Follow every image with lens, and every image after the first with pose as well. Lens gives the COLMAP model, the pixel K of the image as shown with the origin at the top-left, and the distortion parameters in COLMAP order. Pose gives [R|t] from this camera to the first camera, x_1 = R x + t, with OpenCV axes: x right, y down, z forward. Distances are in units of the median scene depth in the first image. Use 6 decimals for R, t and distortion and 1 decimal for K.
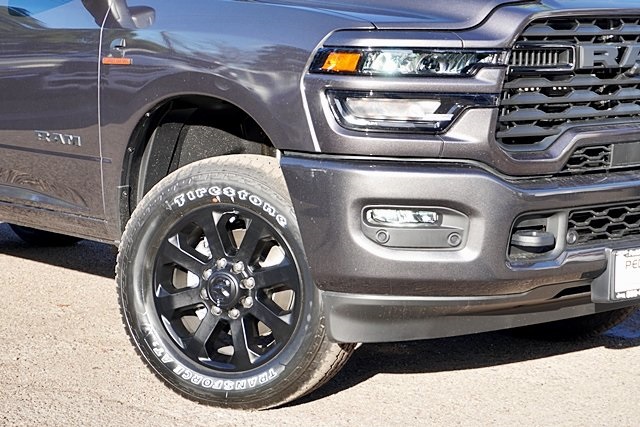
lens RADIAL K [[1613.9, 0, 318.7], [0, 1613.9, 212.6], [0, 0, 1]] dist [0.005668, 0.000000]
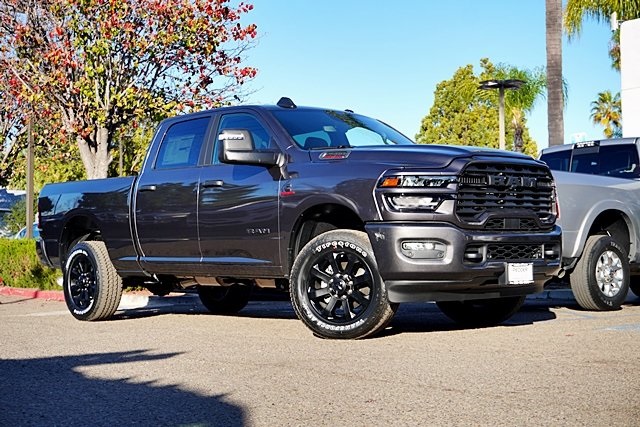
lens RADIAL K [[964.8, 0, 319.2], [0, 964.8, 216.2], [0, 0, 1]] dist [0.003014, 0.000000]
pose [[0.999714, -0.023134, 0.006132, -0.096754], [0.023807, 0.987545, -0.155528, 0.168354], [-0.002458, 0.155629, 0.987812, -0.389898]]
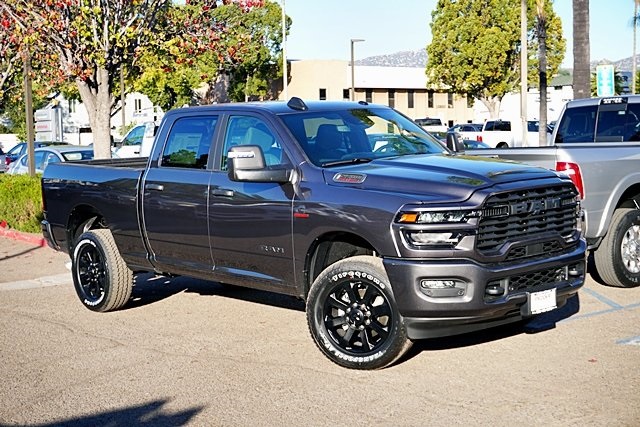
lens RADIAL K [[1007.0, 0, 322.3], [0, 1007.0, 212.6], [0, 0, 1]] dist [0.001334, 0.000000]
pose [[0.999023, -0.043470, -0.007986, -0.092504], [0.043236, 0.998689, -0.027406, -0.063453], [0.009166, 0.027034, 0.999592, -0.421091]]
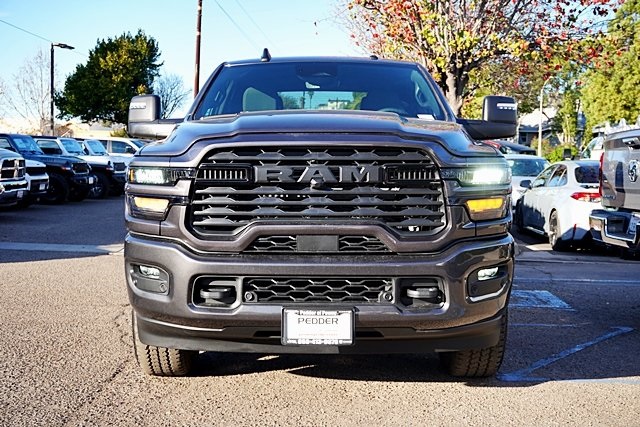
lens RADIAL K [[784.7, 0, 320.6], [0, 784.7, 211.3], [0, 0, 1]] dist [-0.001090, 0.000000]
pose [[0.737937, 0.034255, -0.674000, 0.677313], [-0.078140, 0.996331, -0.034916, -0.041300], [0.670331, 0.078432, 0.737906, 0.505811]]
